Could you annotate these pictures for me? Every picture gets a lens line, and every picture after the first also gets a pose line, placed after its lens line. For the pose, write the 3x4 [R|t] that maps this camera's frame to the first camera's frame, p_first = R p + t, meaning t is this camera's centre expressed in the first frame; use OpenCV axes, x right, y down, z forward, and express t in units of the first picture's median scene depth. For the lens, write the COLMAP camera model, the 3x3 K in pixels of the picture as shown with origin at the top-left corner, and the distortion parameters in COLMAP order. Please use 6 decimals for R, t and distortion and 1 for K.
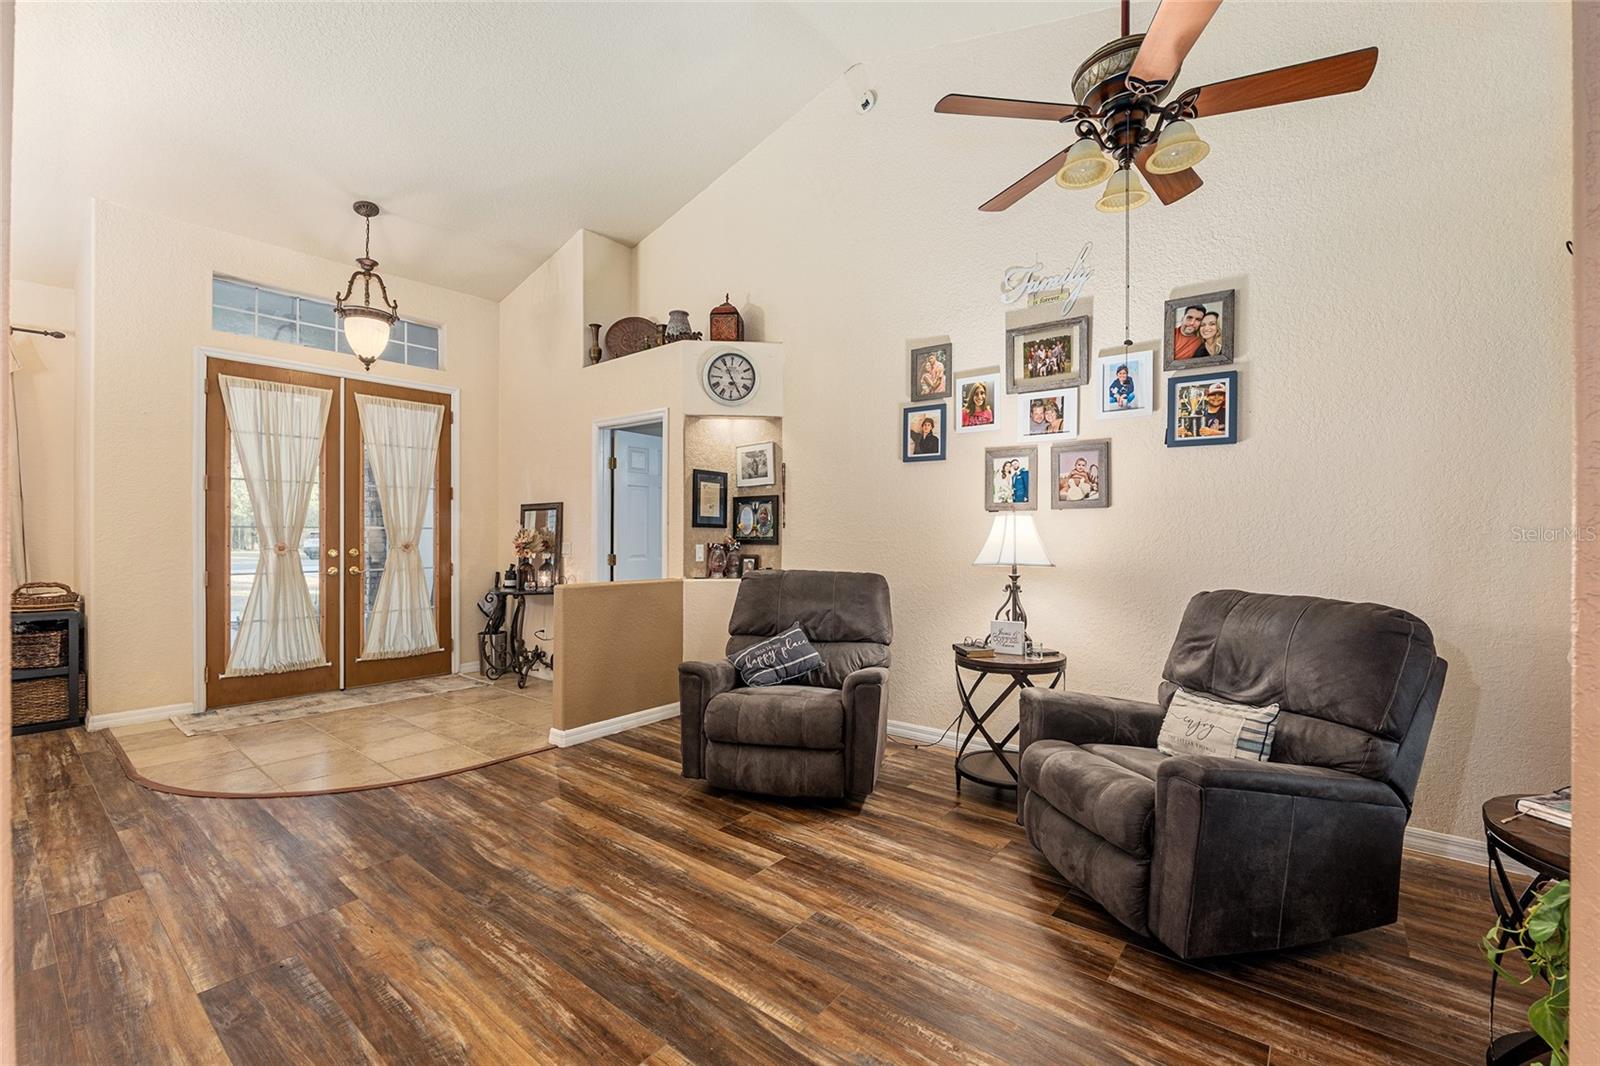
lens RADIAL K [[687.2, 0, 807.3], [0, 687.2, 531.7], [0, 0, 1]] dist [-0.009233, 0.000429]
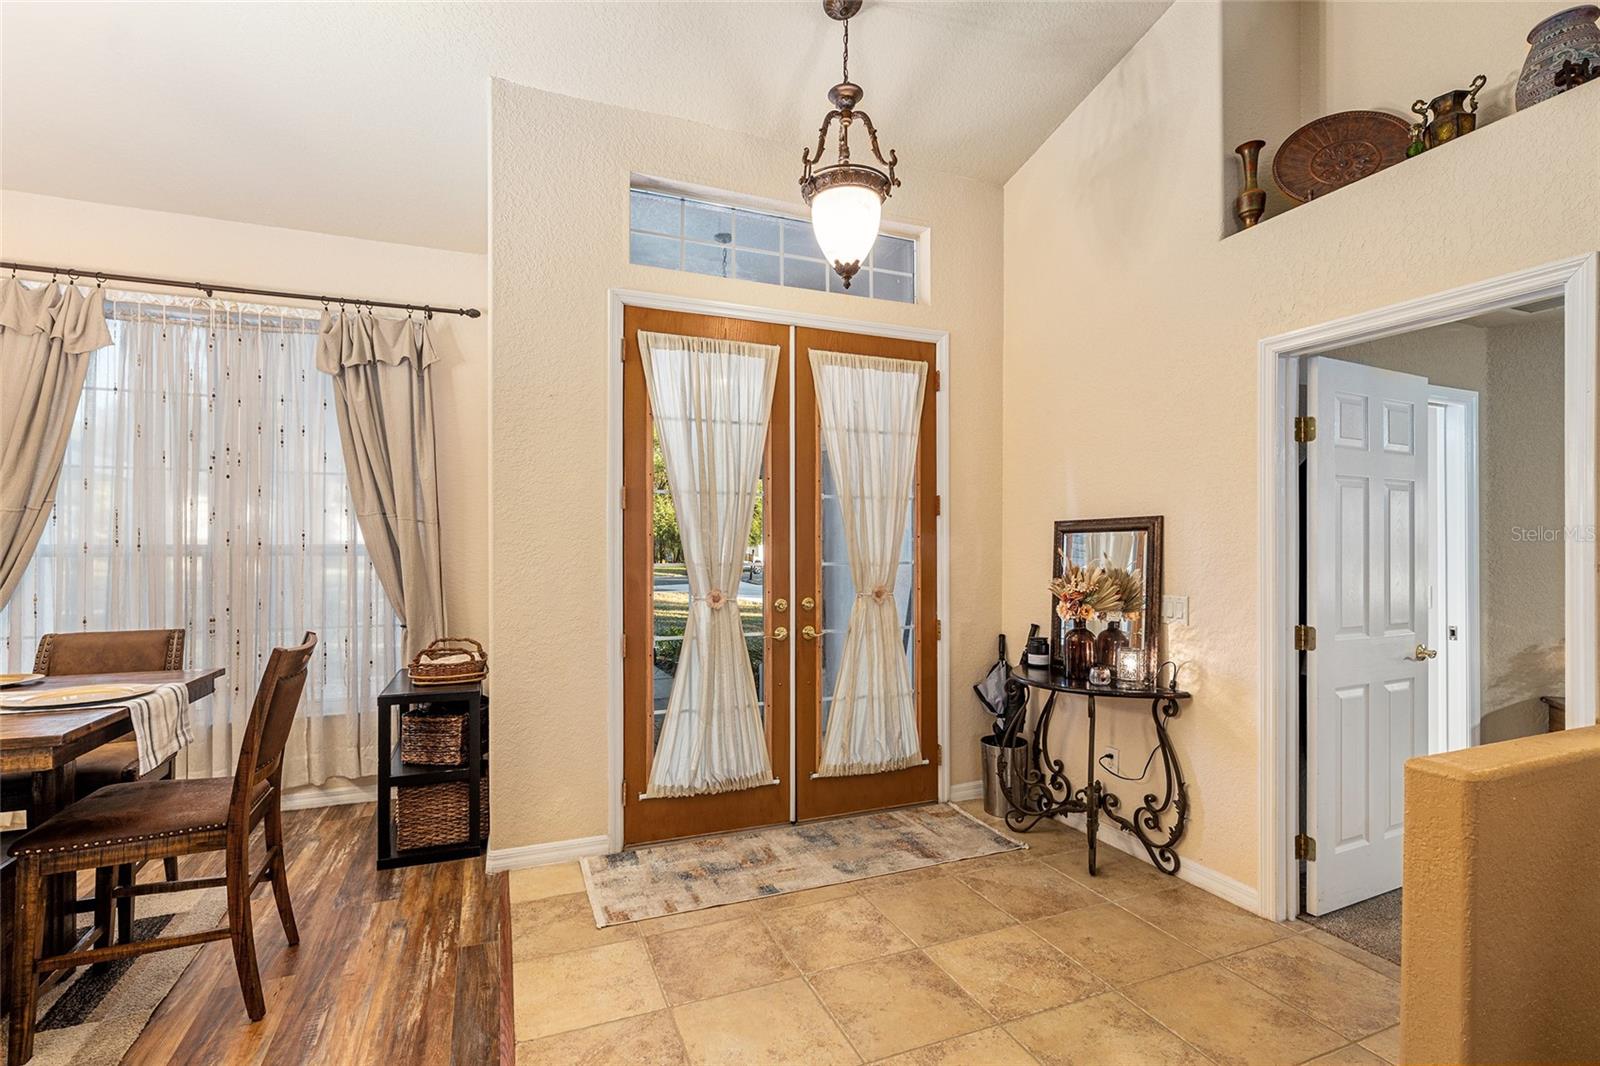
lens RADIAL K [[746.7, 0, 798.1], [0, 746.7, 542.5], [0, 0, 1]] dist [0.003375, 0.000168]
pose [[0.877642, -0.005837, -0.479280, -0.370664], [0.003218, 0.999975, -0.006287, -0.022961], [0.479305, 0.003975, 0.877639, 0.428453]]
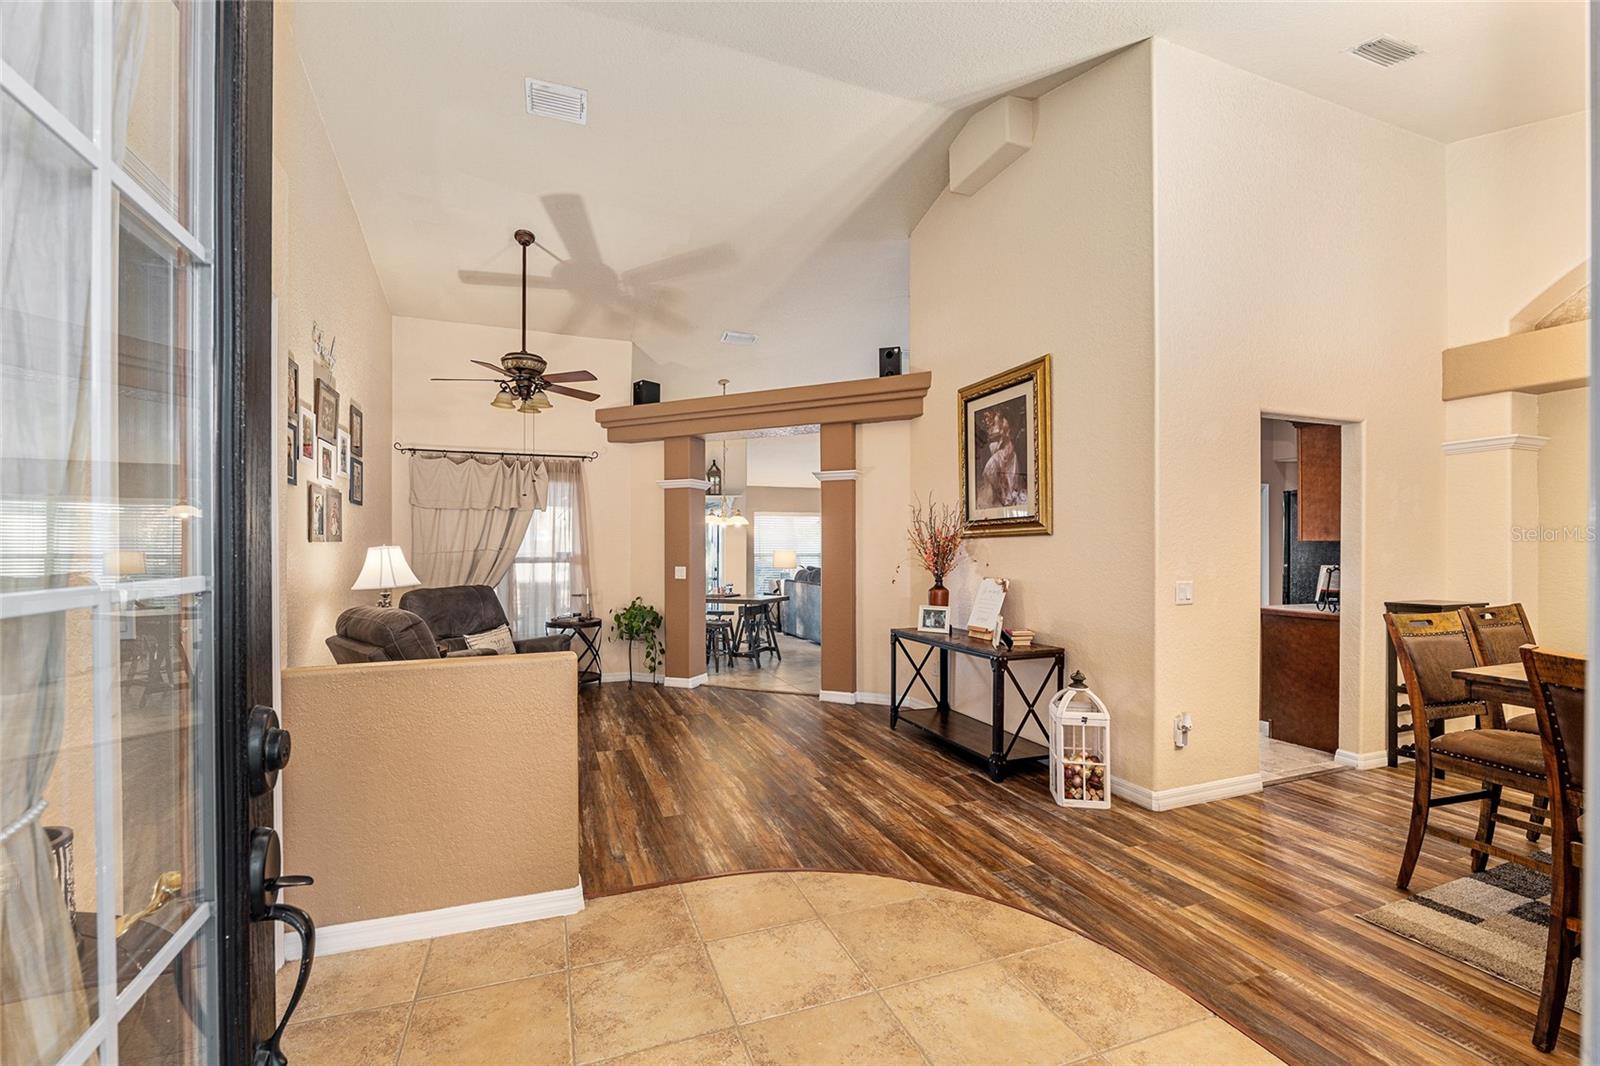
lens RADIAL K [[687.2, 0, 800.4], [0, 687.2, 547.1], [0, 0, 1]] dist [-0.009233, 0.000429]
pose [[-0.865114, 0.001528, 0.501572, -0.717446], [-0.001995, 0.999977, -0.006489, -0.012927], [-0.501571, -0.006614, -0.865091, 1.205080]]
